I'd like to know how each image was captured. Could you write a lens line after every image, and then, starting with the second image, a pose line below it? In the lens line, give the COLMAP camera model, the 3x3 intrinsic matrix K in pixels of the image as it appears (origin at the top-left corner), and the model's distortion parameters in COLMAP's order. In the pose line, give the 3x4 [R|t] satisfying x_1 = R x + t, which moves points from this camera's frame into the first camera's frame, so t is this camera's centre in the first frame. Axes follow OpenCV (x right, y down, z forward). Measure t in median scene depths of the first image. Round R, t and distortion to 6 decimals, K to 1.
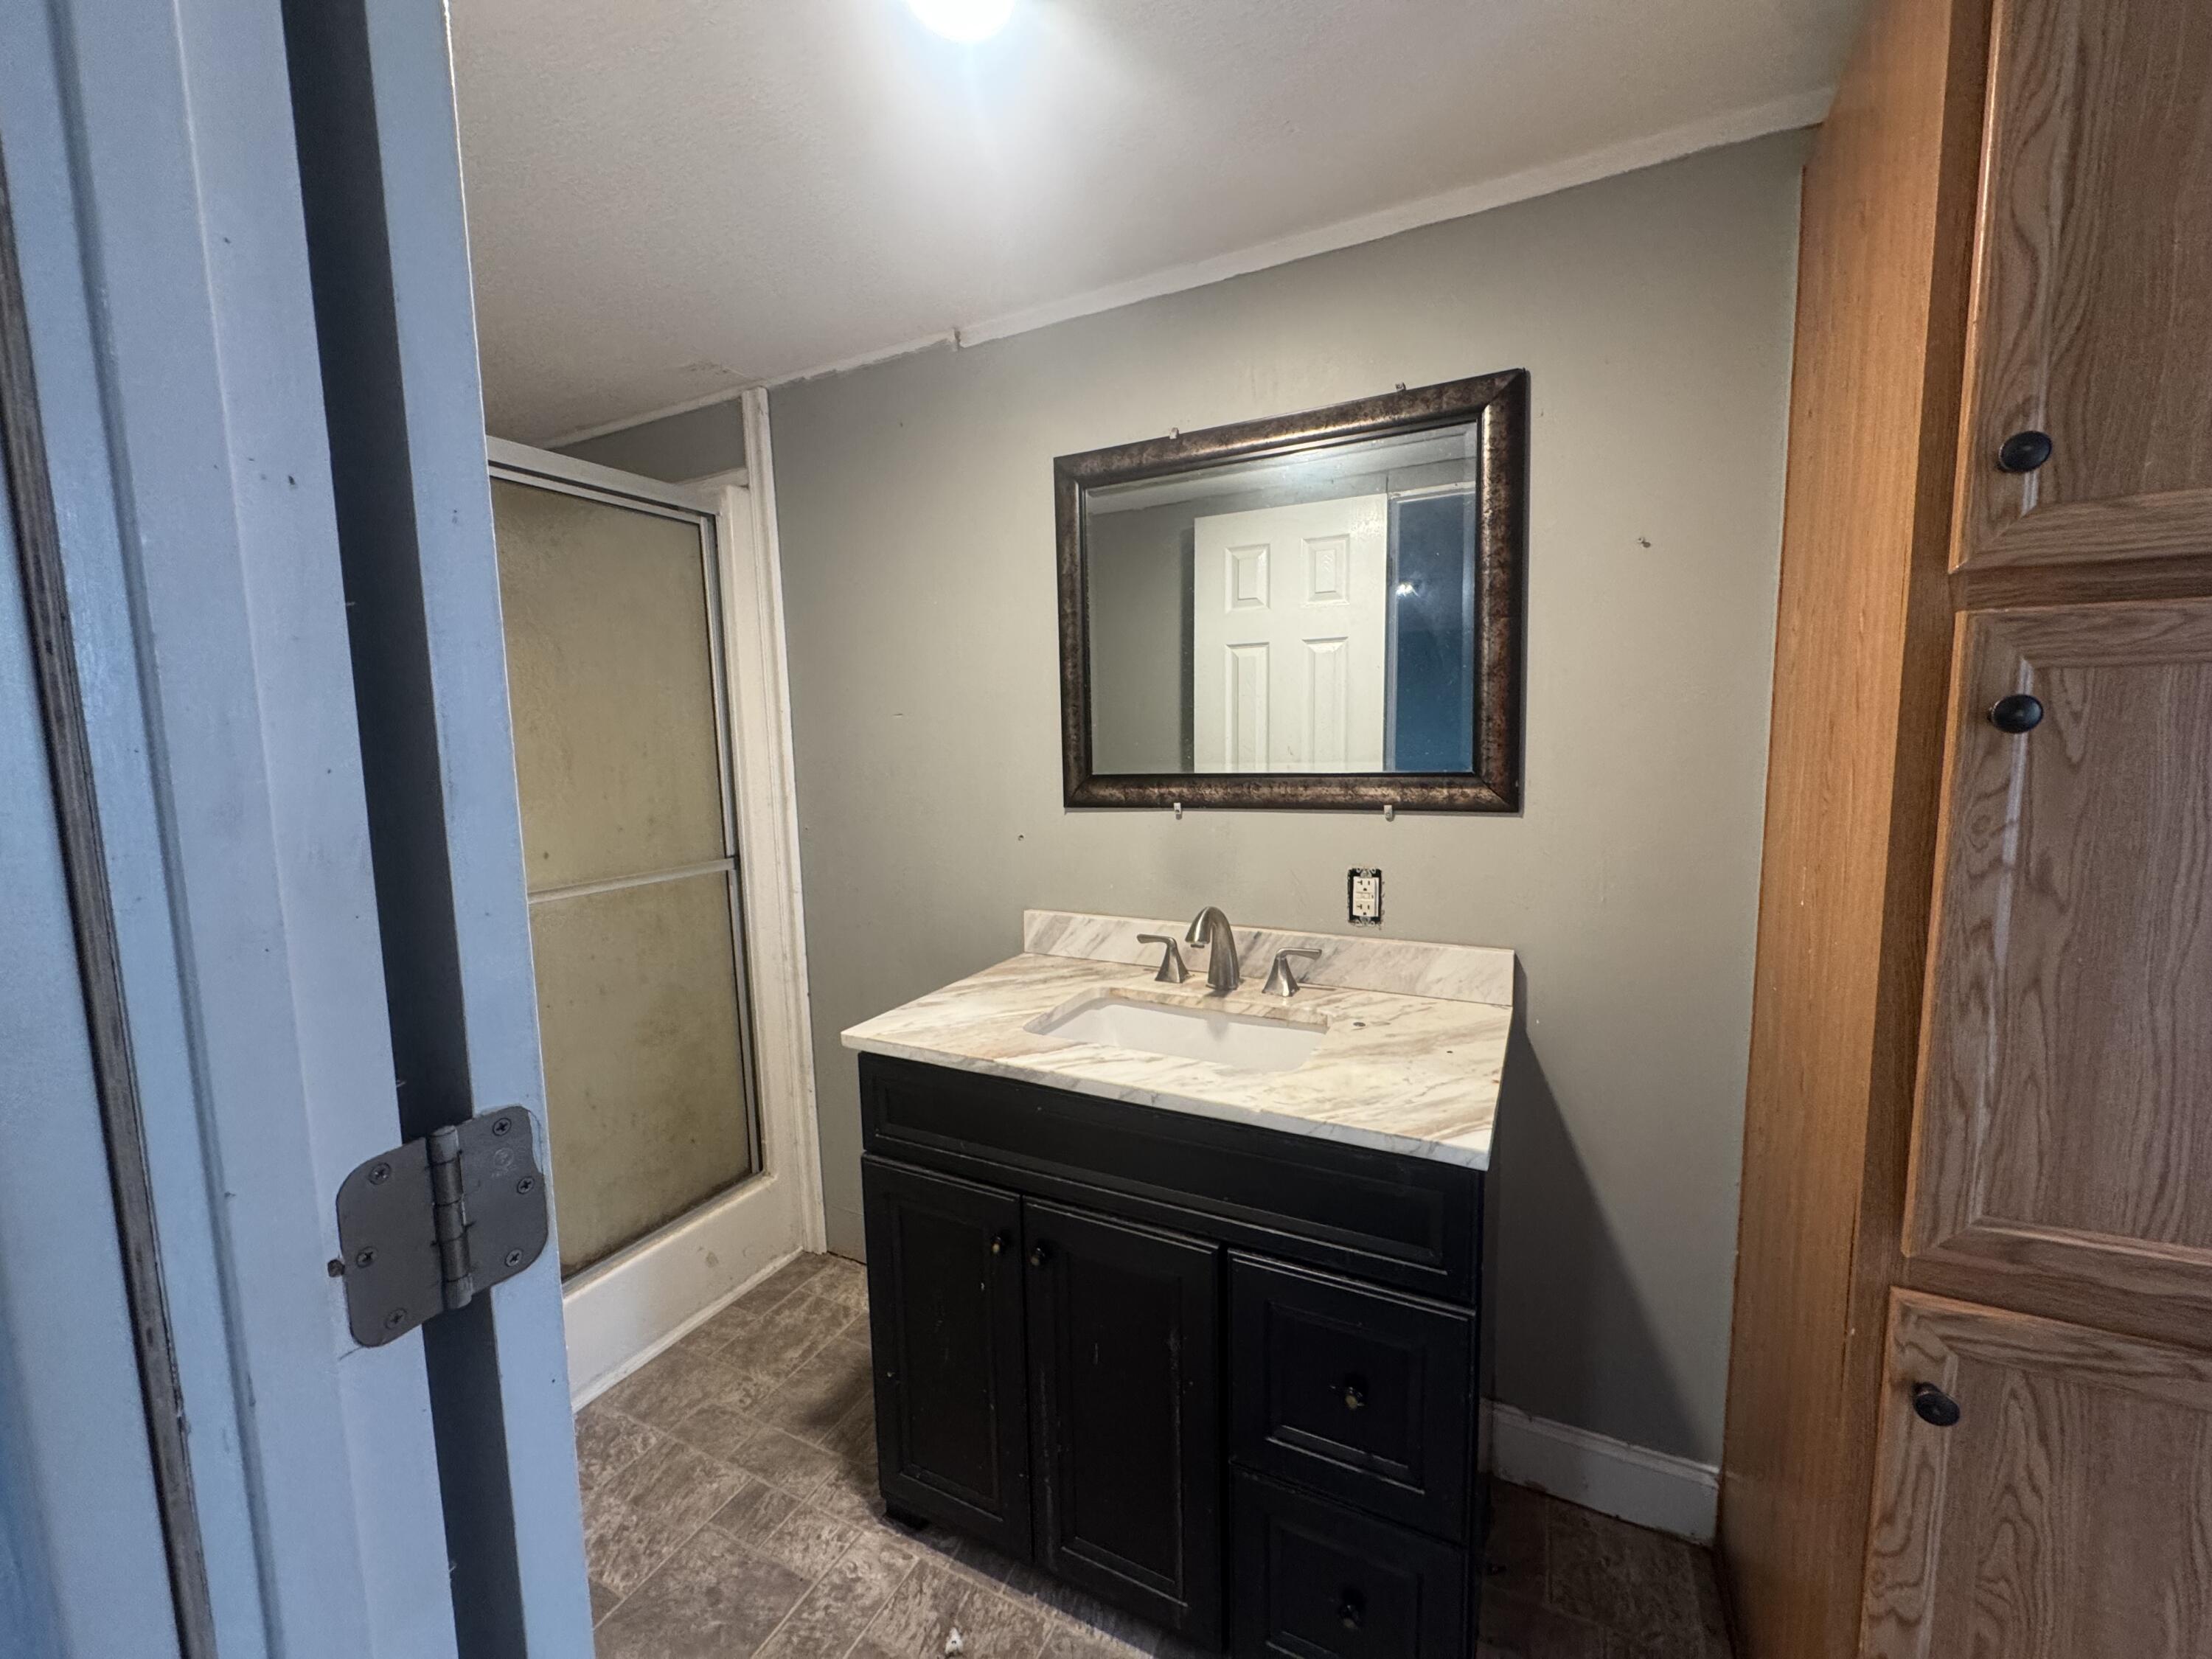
lens RADIAL K [[879.9, 0, 1105.7], [0, 879.9, 828.8], [0, 0, 1]] dist [-0.001206, 0.000239]
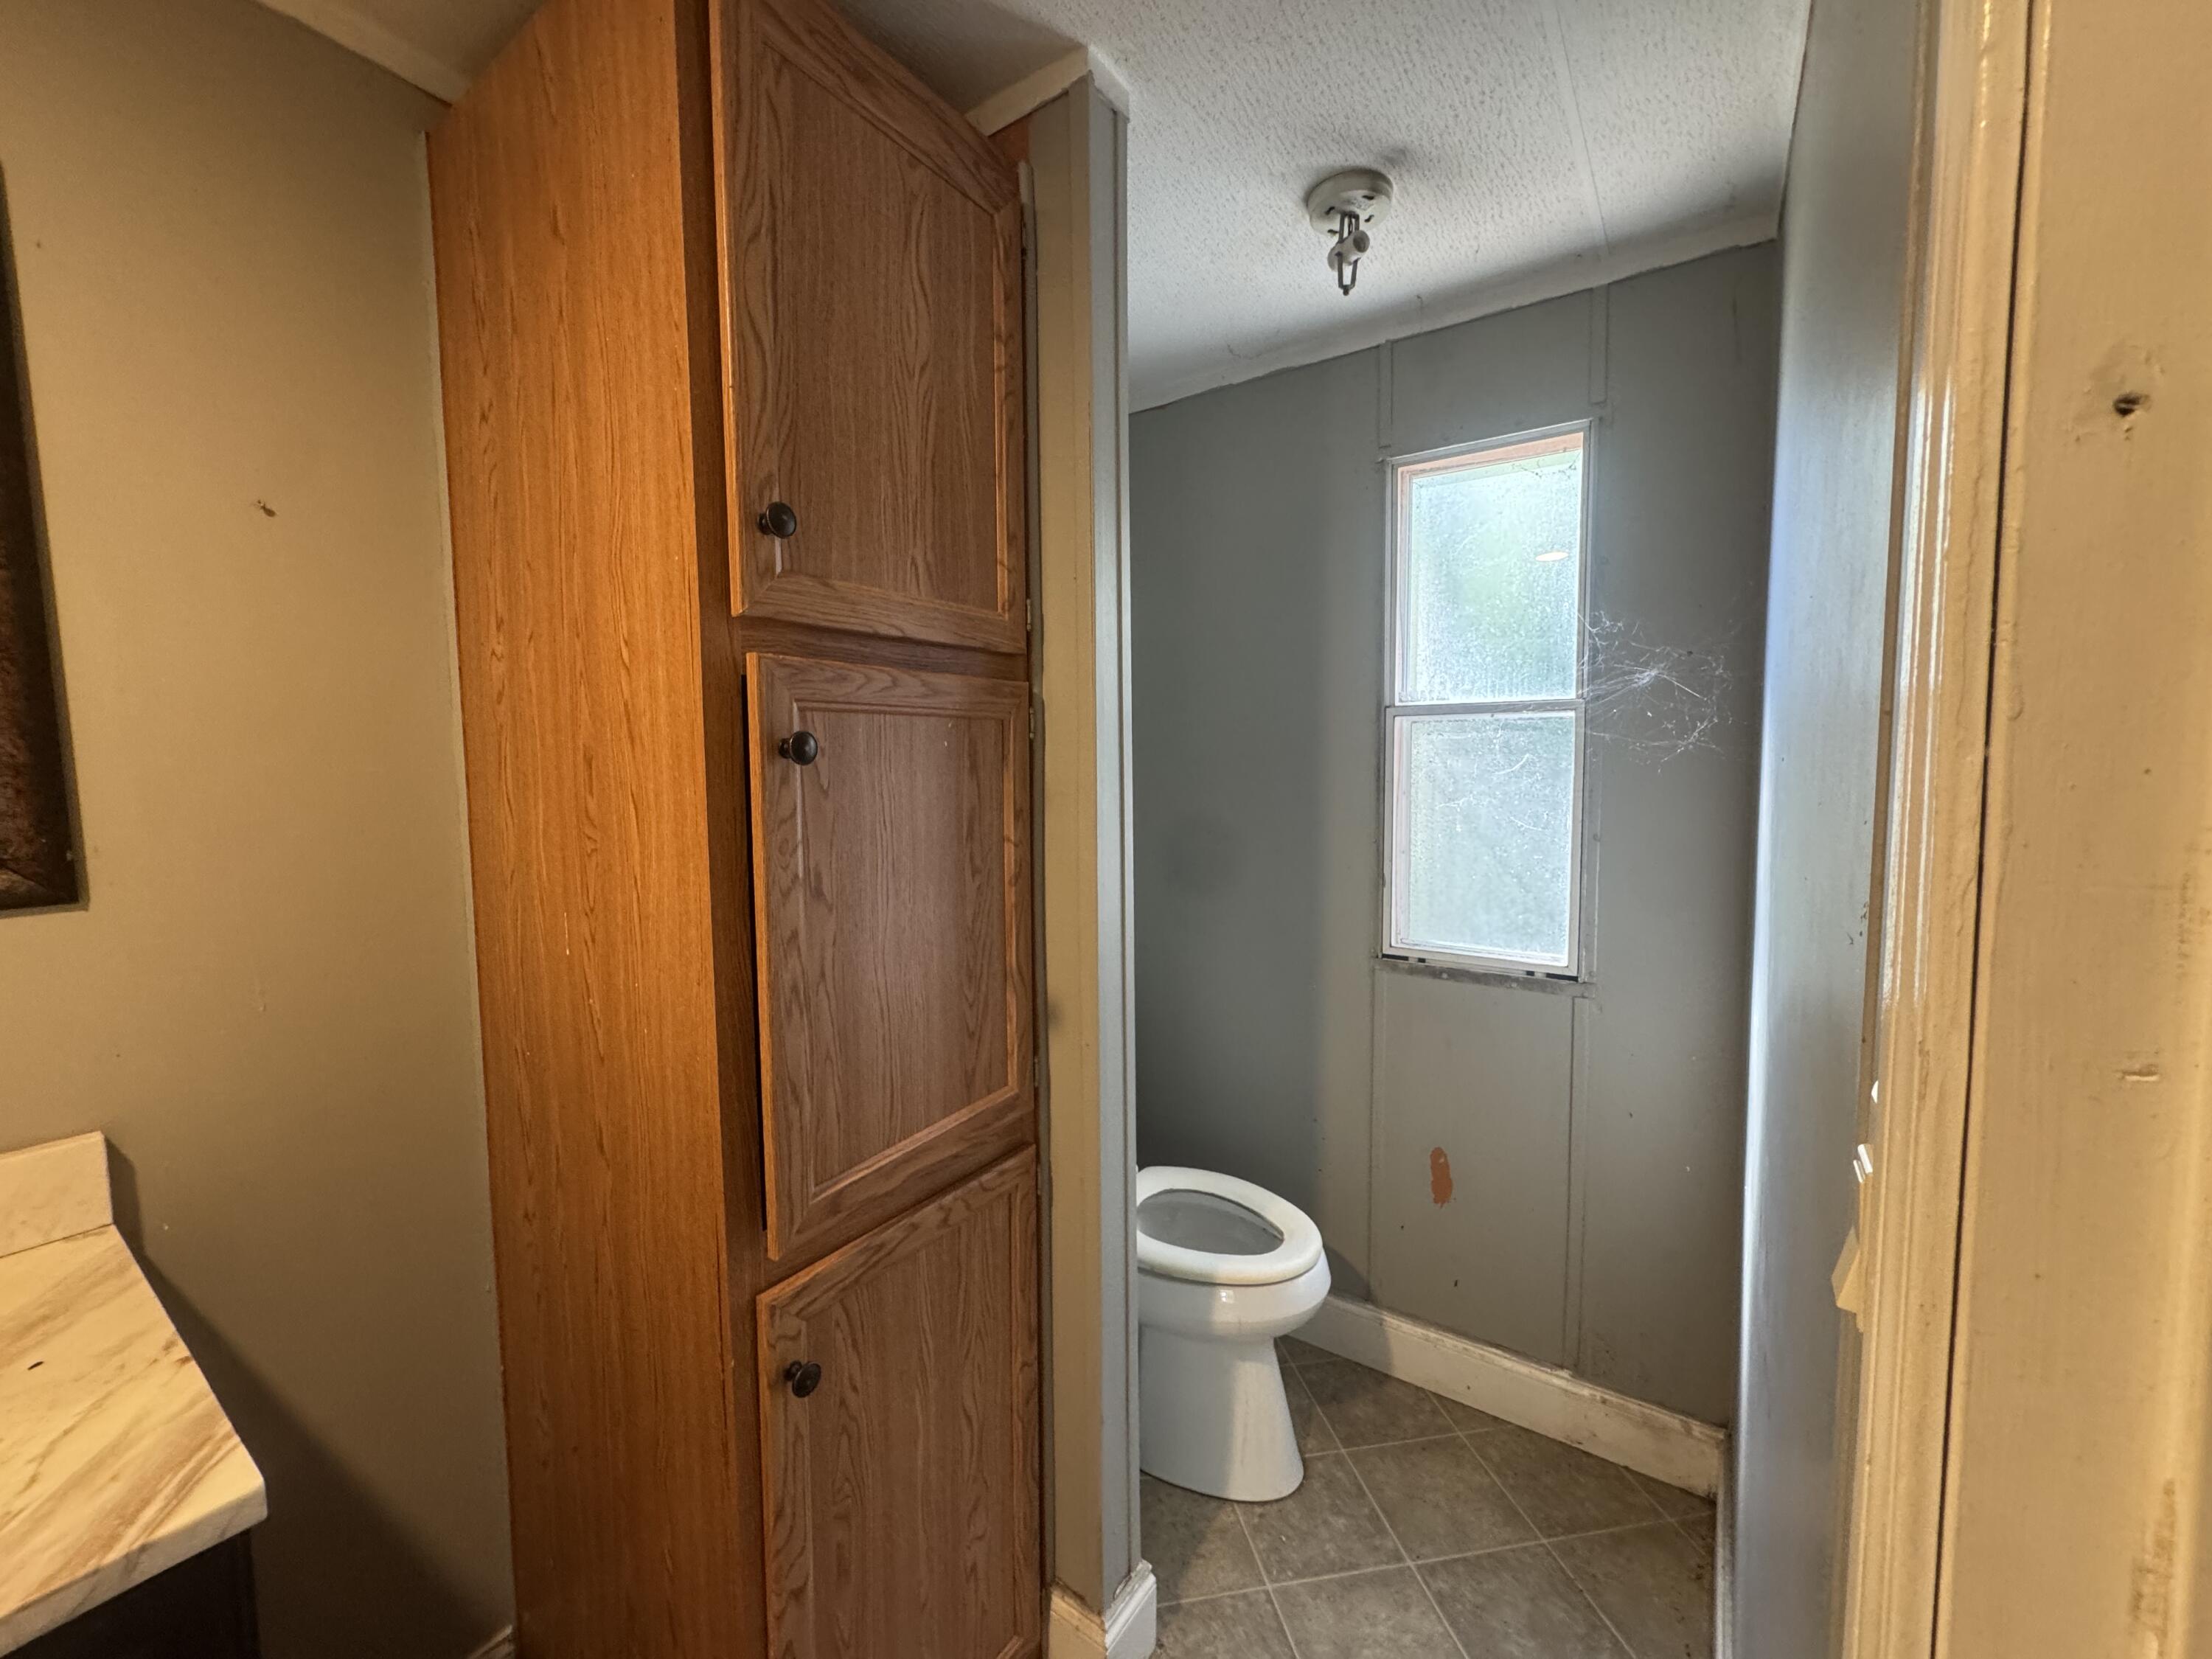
lens RADIAL K [[879.9, 0, 1104.5], [0, 879.9, 824.5], [0, 0, 1]] dist [-0.001206, 0.000239]
pose [[0.131021, -0.059371, 0.989600, -0.051320], [0.113579, 0.992532, 0.044509, -0.034826], [-0.984852, 0.106566, 0.136786, 0.430495]]
